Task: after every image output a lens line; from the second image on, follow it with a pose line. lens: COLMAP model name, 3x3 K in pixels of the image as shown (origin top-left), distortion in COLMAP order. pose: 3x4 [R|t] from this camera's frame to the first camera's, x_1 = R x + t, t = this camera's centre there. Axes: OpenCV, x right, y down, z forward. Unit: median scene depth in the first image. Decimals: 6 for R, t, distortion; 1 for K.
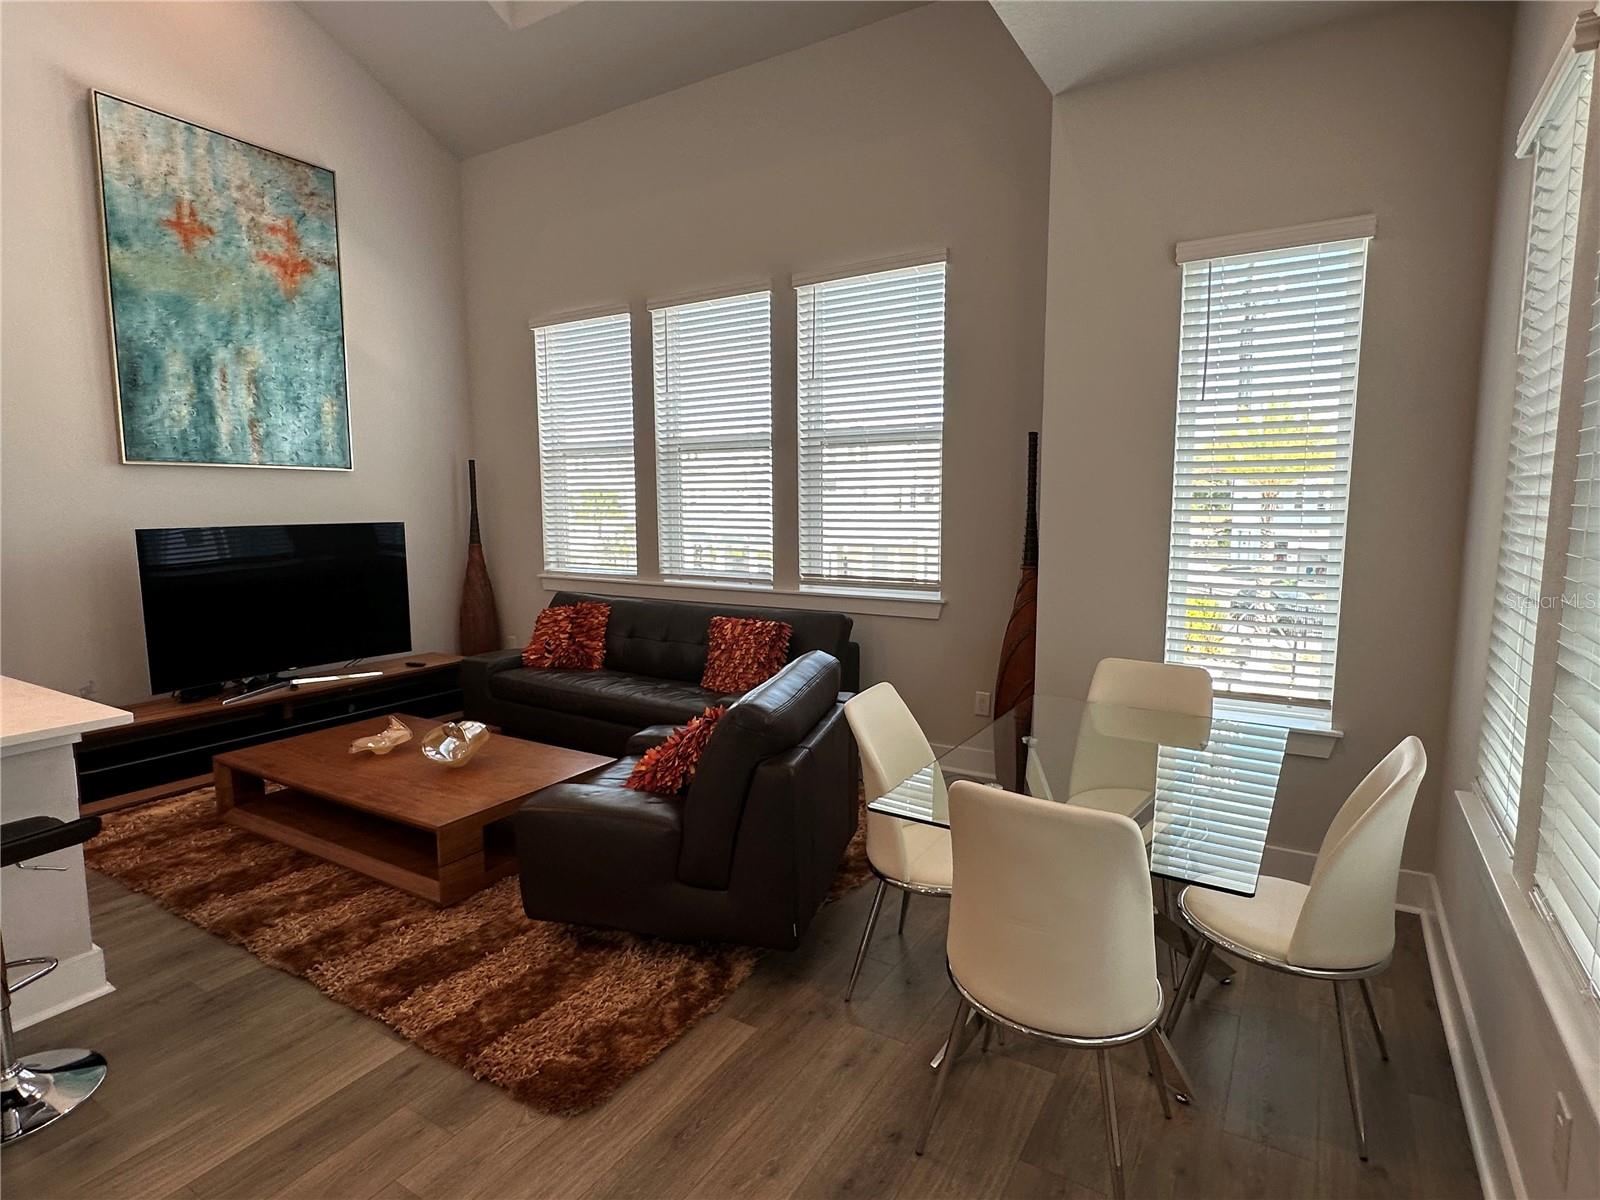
lens RADIAL K [[846.3, 0, 800.0], [0, 846.3, 600.0], [0, 0, 1]] dist [-0.002447, -0.000947]
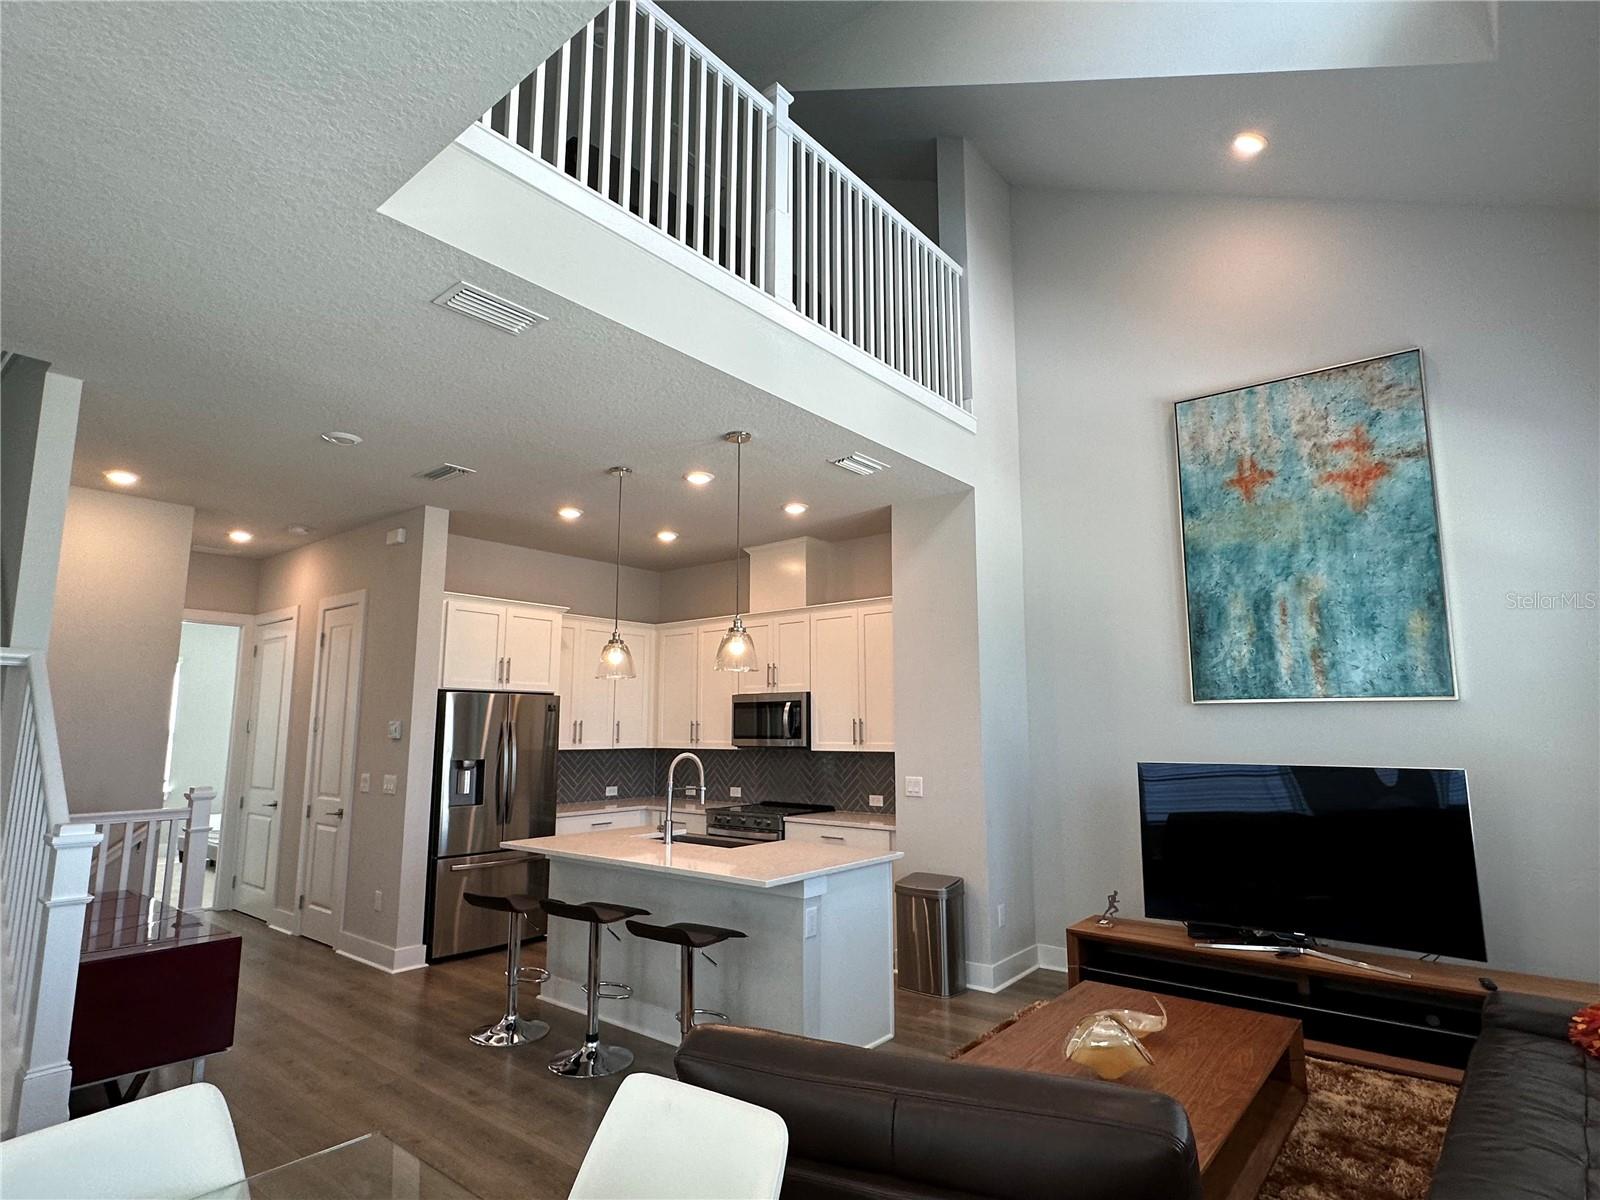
lens RADIAL K [[846.3, 0, 800.0], [0, 846.3, 600.0], [0, 0, 1]] dist [-0.002447, -0.000947]
pose [[-0.138532, -0.143600, -0.979892, 0.362110], [-0.112795, 0.985282, -0.128443, -0.085825], [0.983914, 0.092733, -0.152691, 0.591666]]
